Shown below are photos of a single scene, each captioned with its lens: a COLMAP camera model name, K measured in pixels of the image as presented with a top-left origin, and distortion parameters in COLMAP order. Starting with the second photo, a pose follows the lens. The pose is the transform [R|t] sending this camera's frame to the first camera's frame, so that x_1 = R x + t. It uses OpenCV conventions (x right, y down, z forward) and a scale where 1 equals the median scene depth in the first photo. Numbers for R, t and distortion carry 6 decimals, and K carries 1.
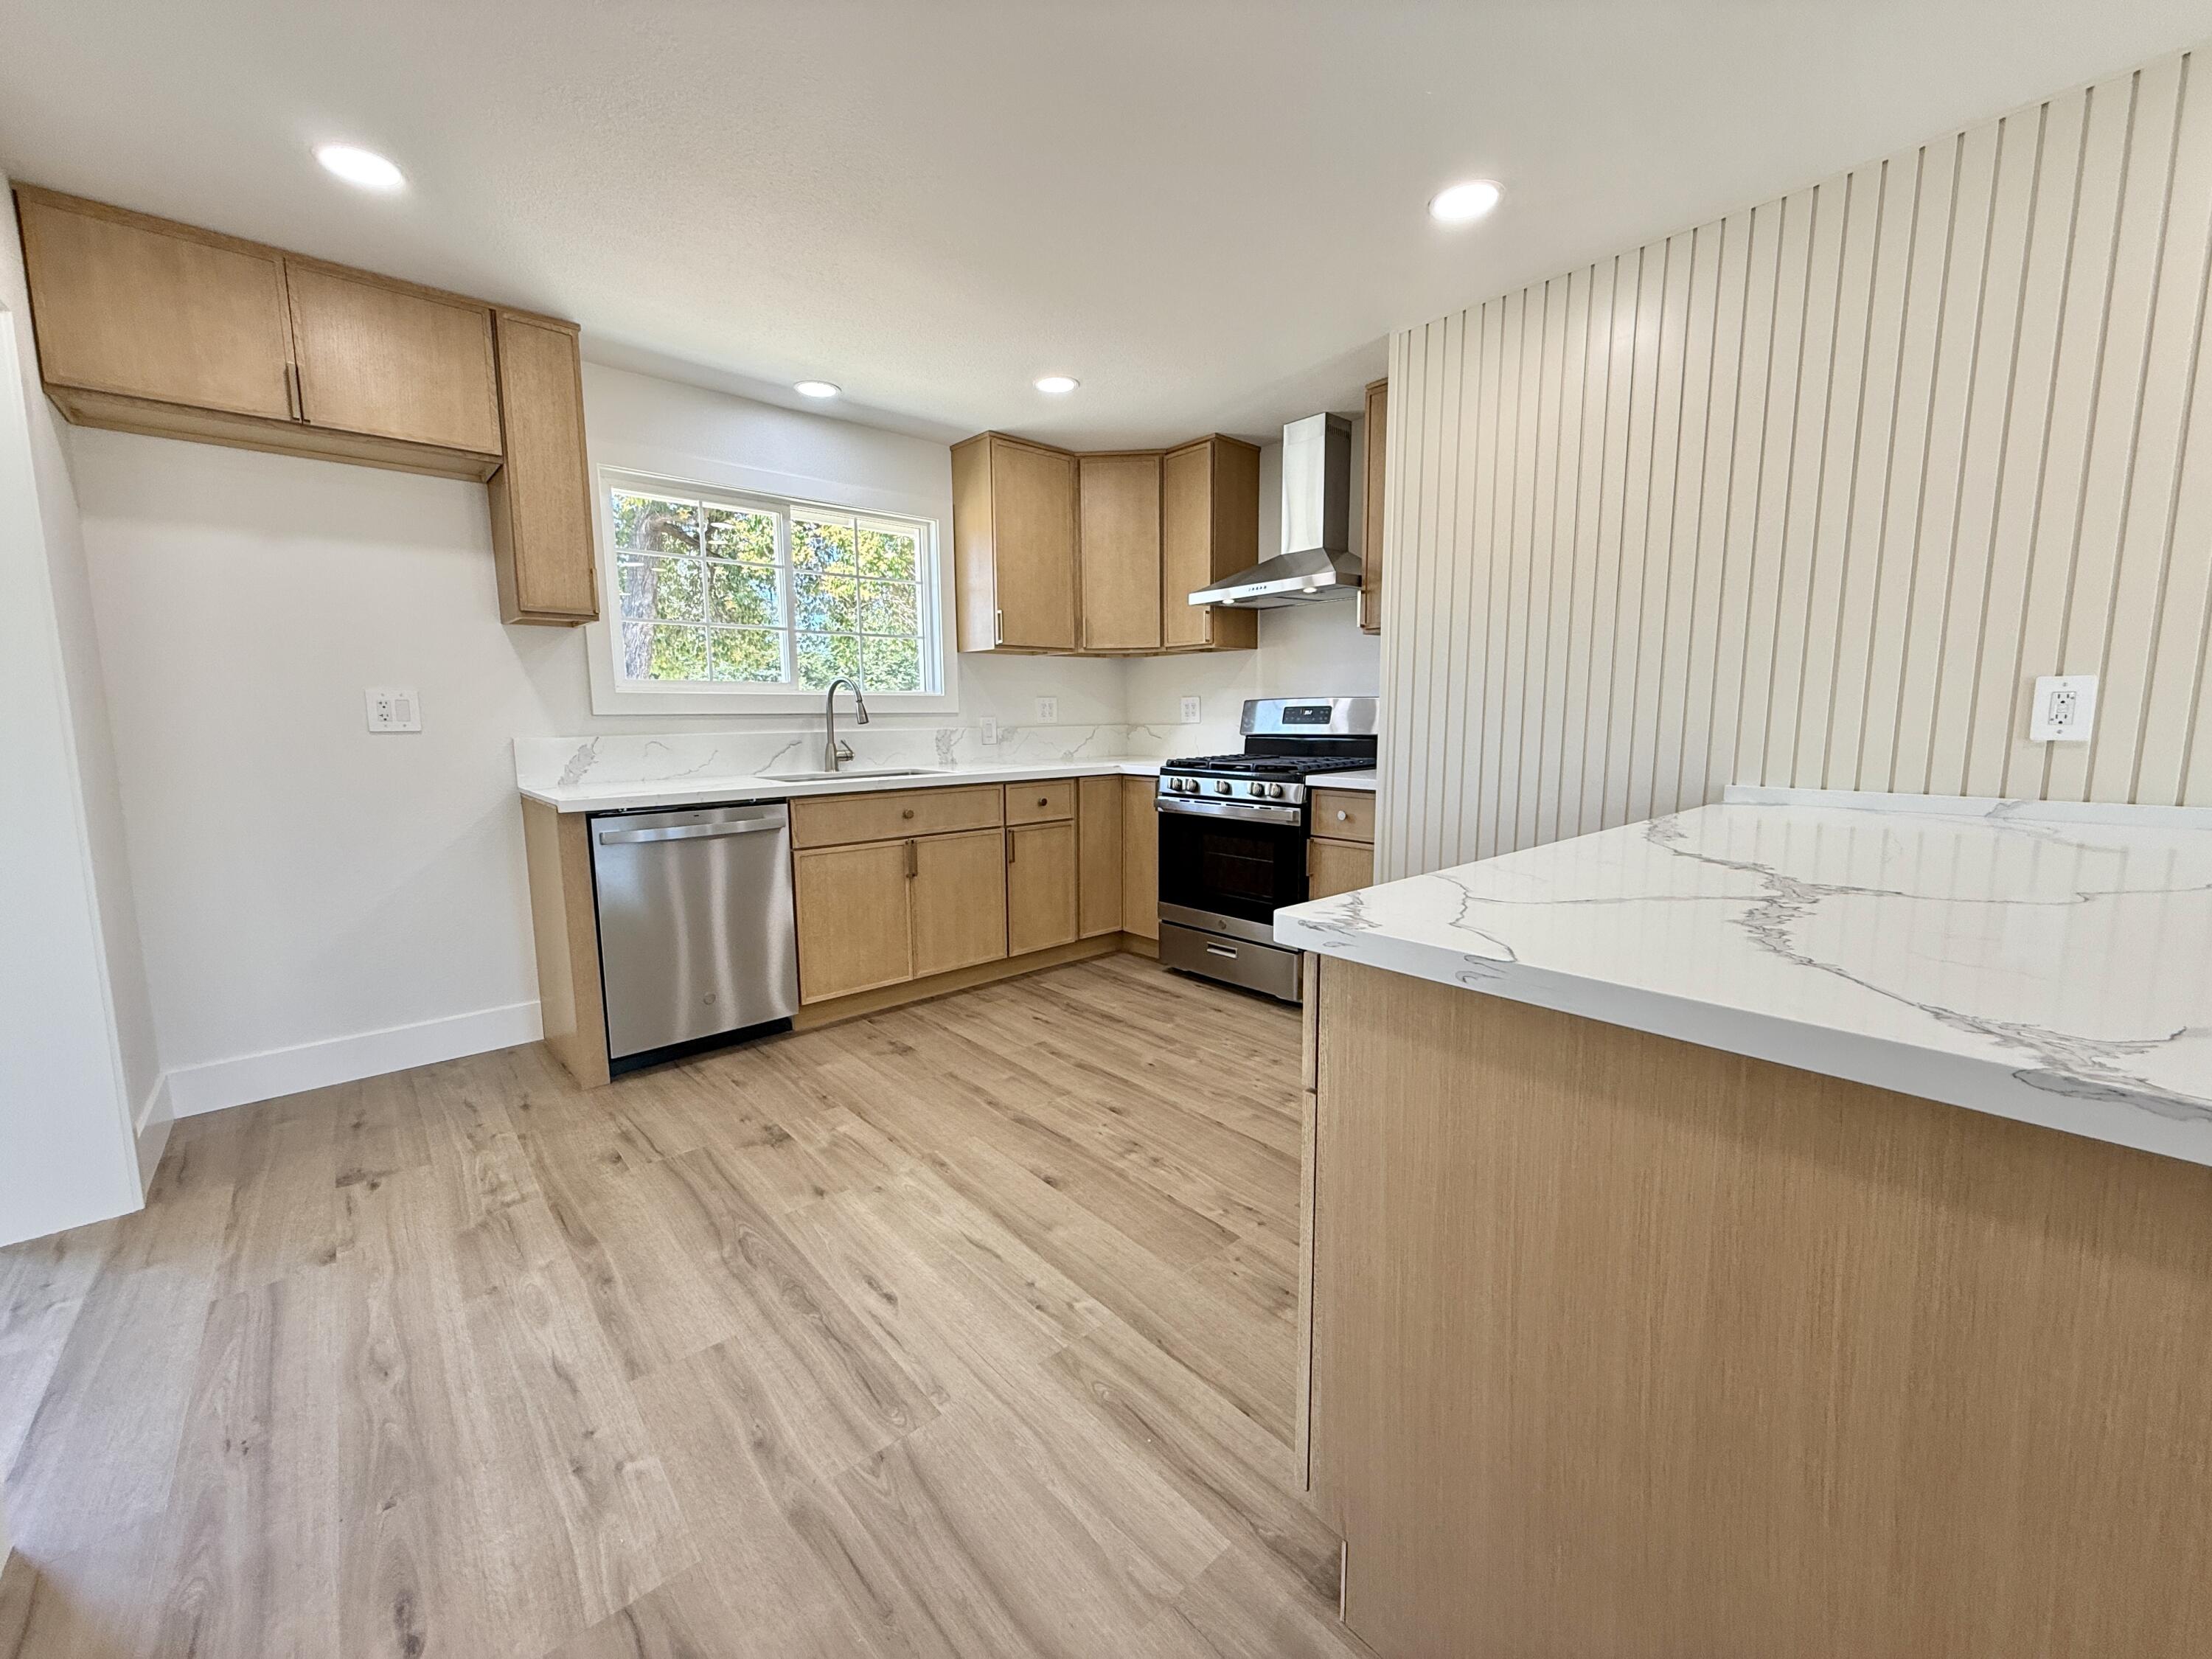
lens RADIAL K [[879.1, 0, 1099.8], [0, 879.1, 824.9], [0, 0, 1]] dist [0.000498, 0.000344]
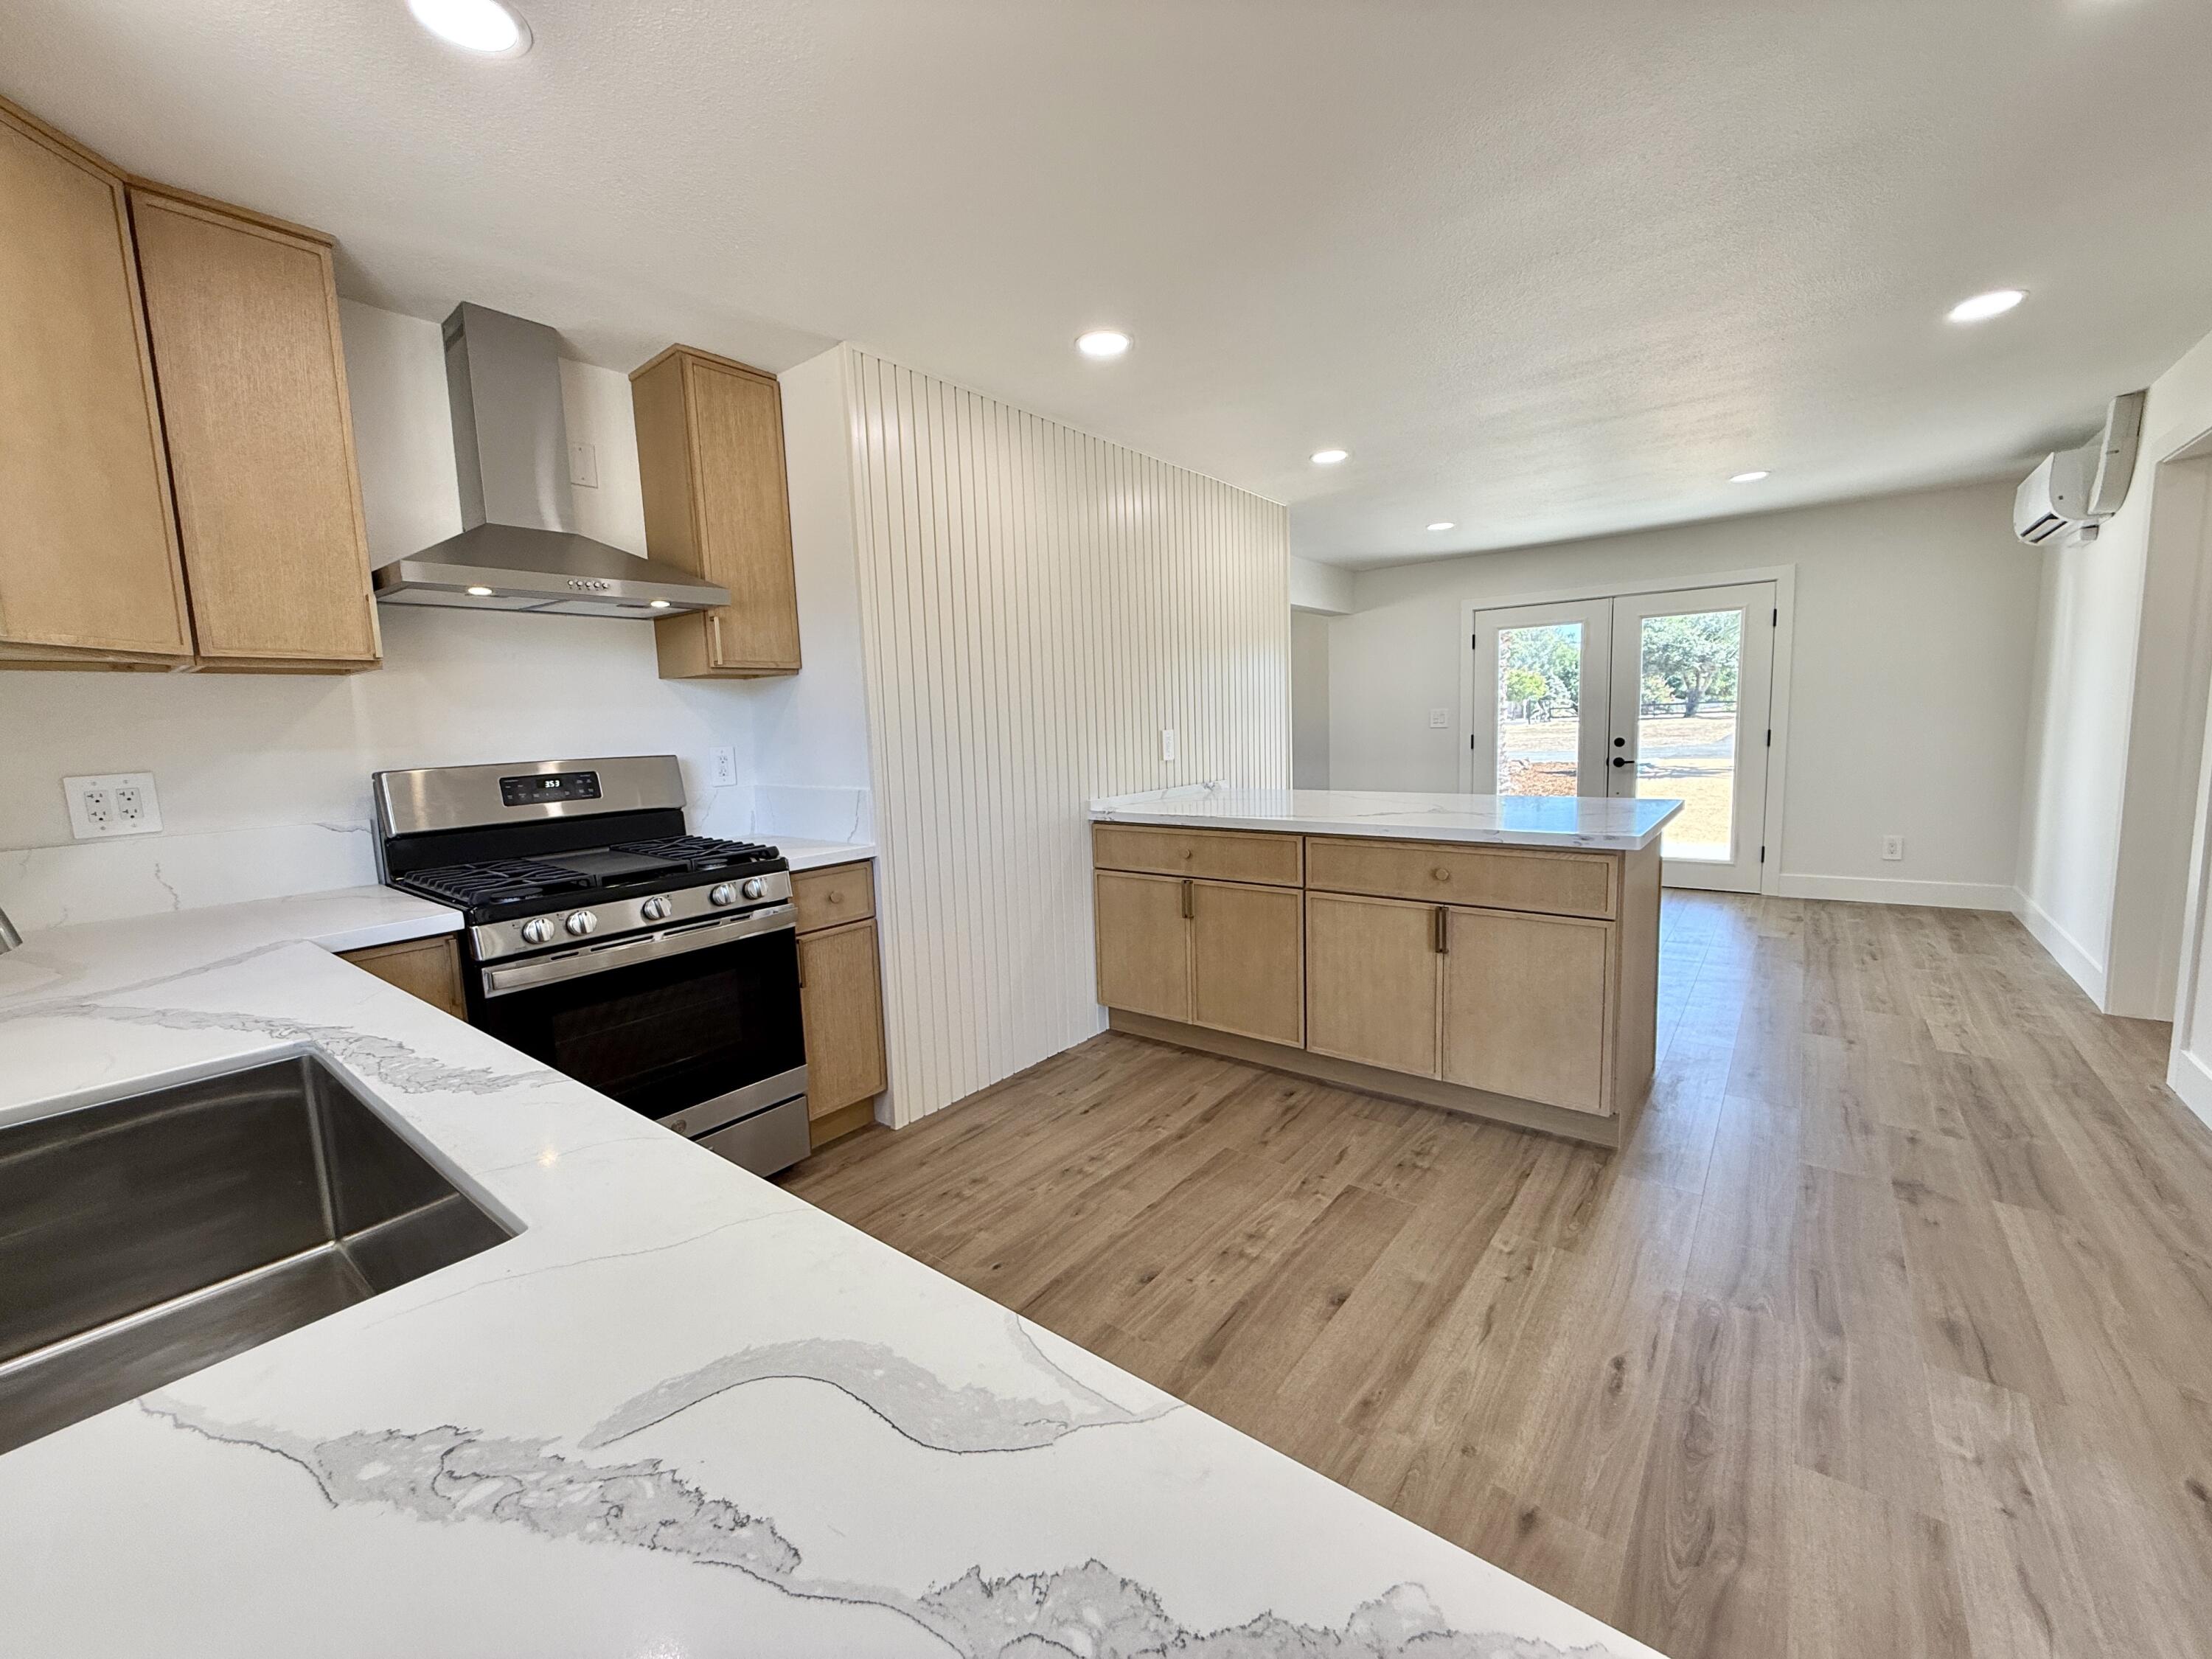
lens RADIAL K [[879.1, 0, 1099.8], [0, 879.1, 824.9], [0, 0, 1]] dist [0.000498, 0.000344]
pose [[-0.181236, -0.102757, 0.978057, -0.675916], [0.161666, 0.977884, 0.132696, -0.174551], [-0.970061, 0.182167, -0.160615, 1.058747]]
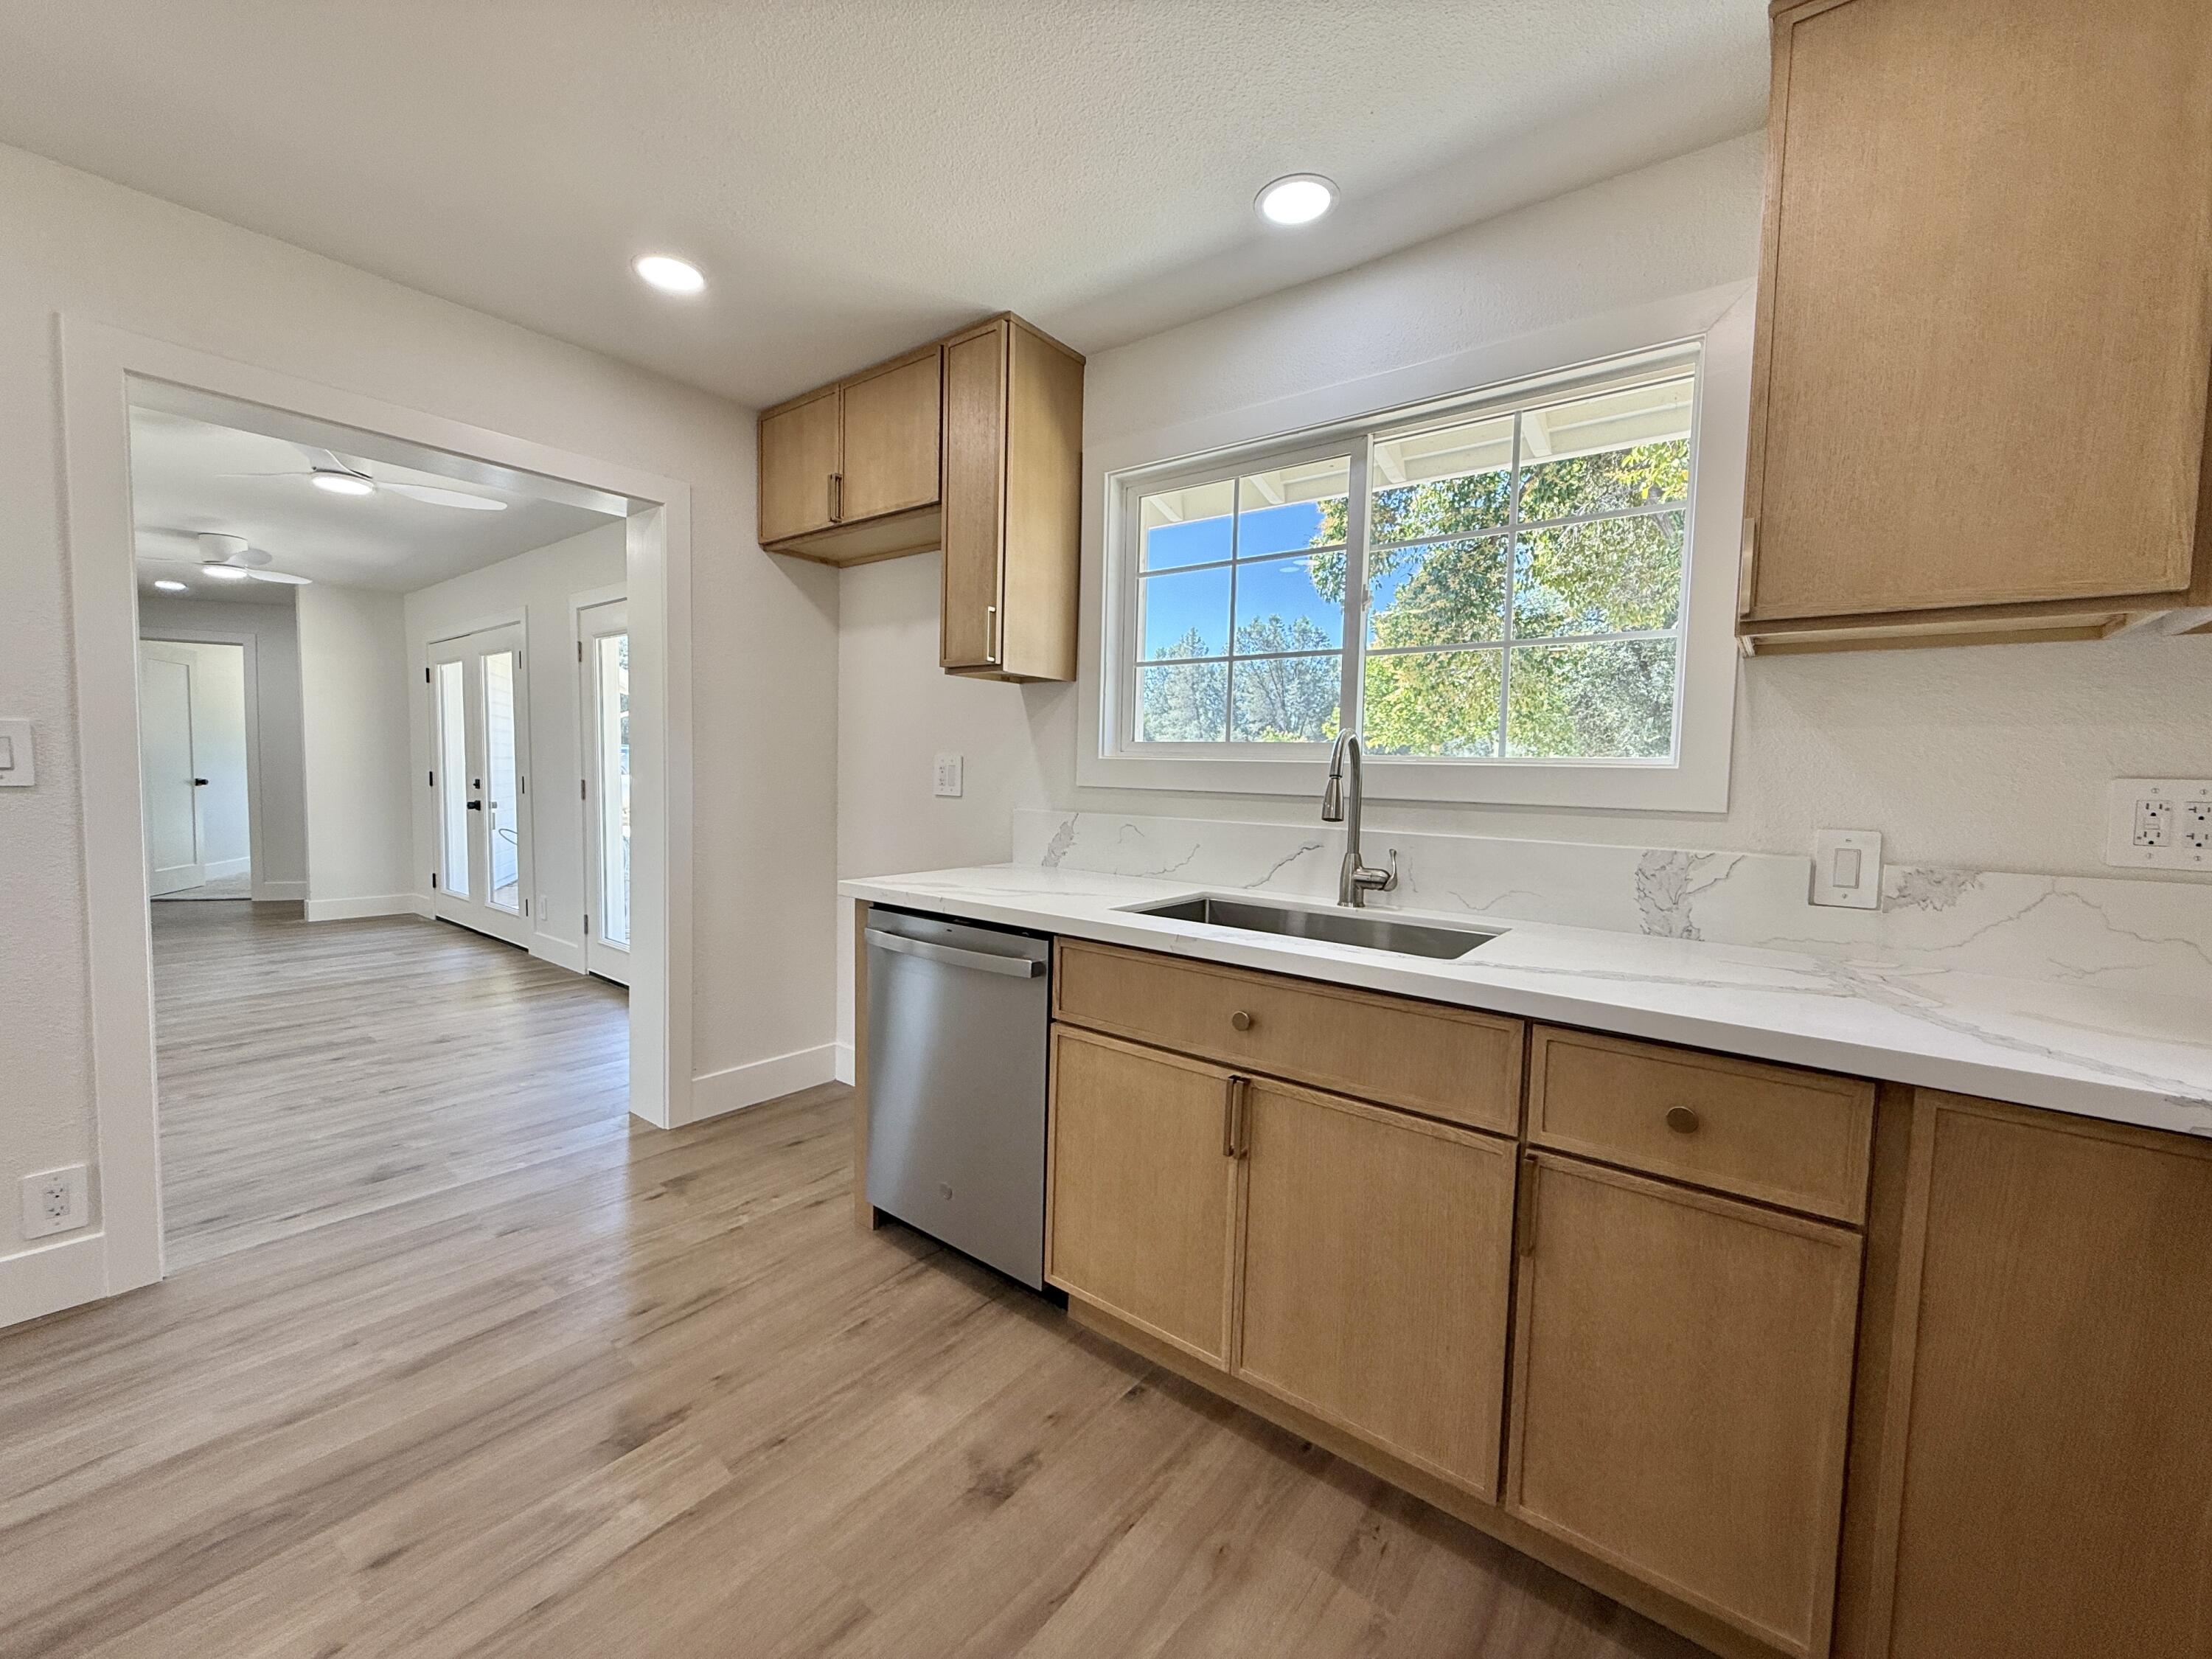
lens RADIAL K [[879.1, 0, 1099.8], [0, 879.1, 824.9], [0, 0, 1]] dist [0.000498, 0.000344]
pose [[0.178000, 0.073013, -0.981318, 0.270826], [-0.151844, 0.987337, 0.045918, -0.156273], [0.972244, 0.140834, 0.186833, 1.047086]]
